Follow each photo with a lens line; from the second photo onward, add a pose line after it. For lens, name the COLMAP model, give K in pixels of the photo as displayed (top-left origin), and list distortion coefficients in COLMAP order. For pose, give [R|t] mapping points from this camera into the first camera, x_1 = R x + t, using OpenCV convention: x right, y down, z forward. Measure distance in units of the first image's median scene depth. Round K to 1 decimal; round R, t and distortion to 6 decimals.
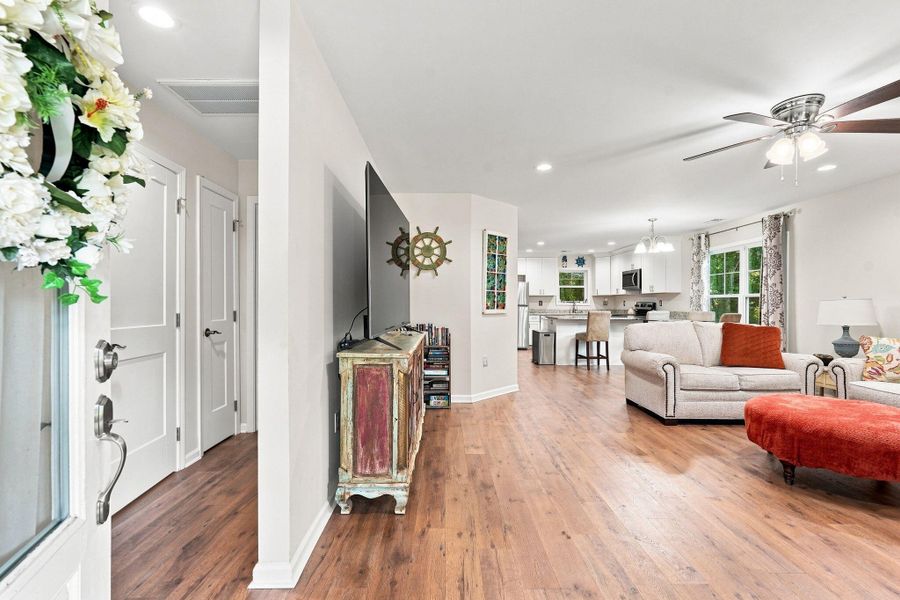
lens RADIAL K [[405.1, 0, 452.6], [0, 405.1, 304.2], [0, 0, 1]] dist [-0.003743, 0.006813]
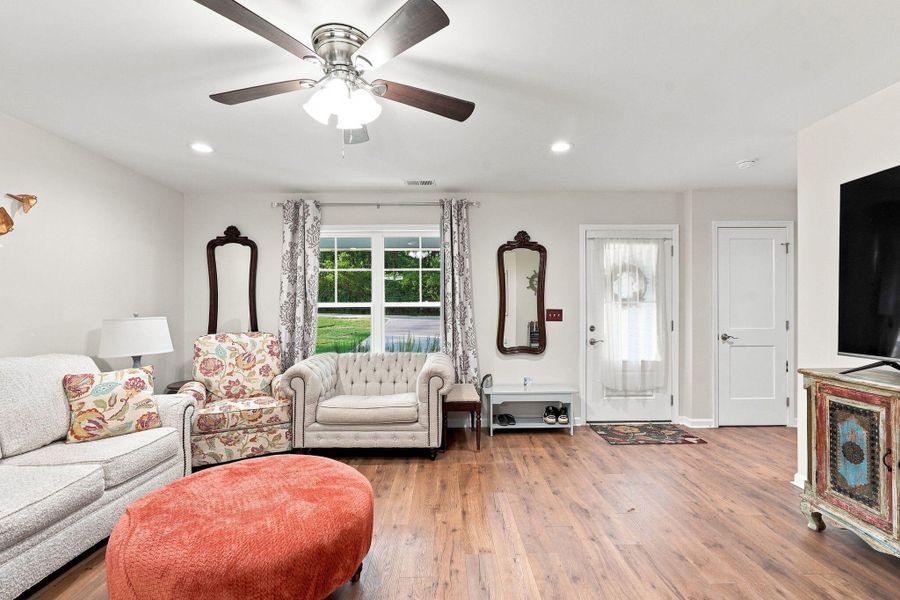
lens RADIAL K [[407.1, 0, 449.3], [0, 407.1, 308.4], [0, 0, 1]] dist [-0.014743, 0.009367]
pose [[-0.999952, 0.002425, 0.009441, 0.281616], [0.002456, 0.999992, 0.003281, -0.014762], [-0.009433, 0.003304, -0.999950, 0.732950]]
